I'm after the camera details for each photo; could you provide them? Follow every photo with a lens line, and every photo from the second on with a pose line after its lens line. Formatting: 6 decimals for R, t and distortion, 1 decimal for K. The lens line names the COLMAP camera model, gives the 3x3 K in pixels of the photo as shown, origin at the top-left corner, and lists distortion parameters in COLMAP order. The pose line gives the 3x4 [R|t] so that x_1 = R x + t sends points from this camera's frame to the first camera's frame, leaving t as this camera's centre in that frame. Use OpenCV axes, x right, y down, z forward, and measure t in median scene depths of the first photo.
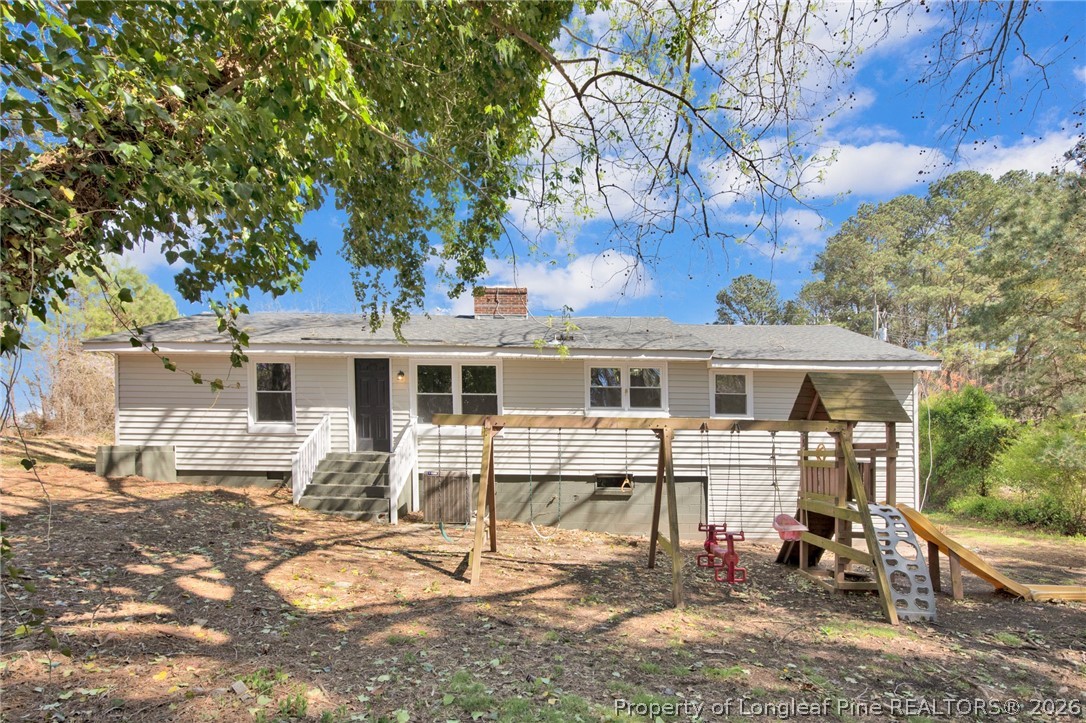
lens RADIAL K [[499.7, 0, 545.6], [0, 499.7, 366.3], [0, 0, 1]] dist [0.000421, 0.000257]
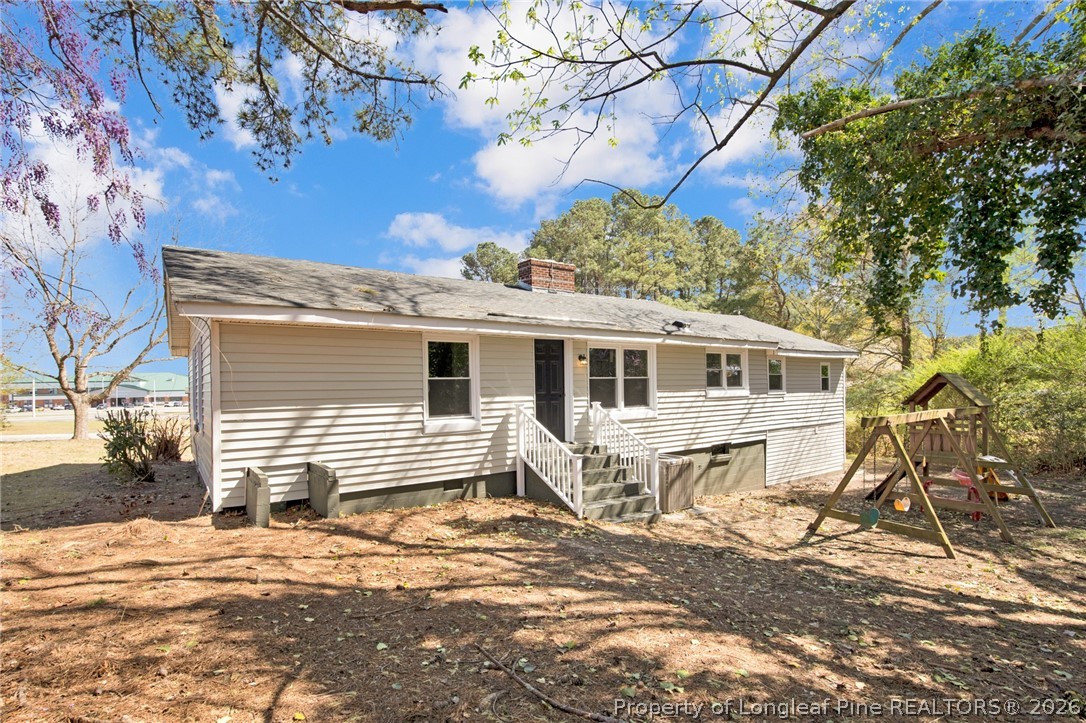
lens RADIAL K [[499.7, 0, 545.6], [0, 499.7, 366.3], [0, 0, 1]] dist [0.000421, 0.000257]
pose [[0.811634, 0.000137, 0.584166, -0.884553], [-0.023254, 0.999215, 0.032075, 0.003196], [-0.583703, -0.039617, 0.811000, 0.283296]]
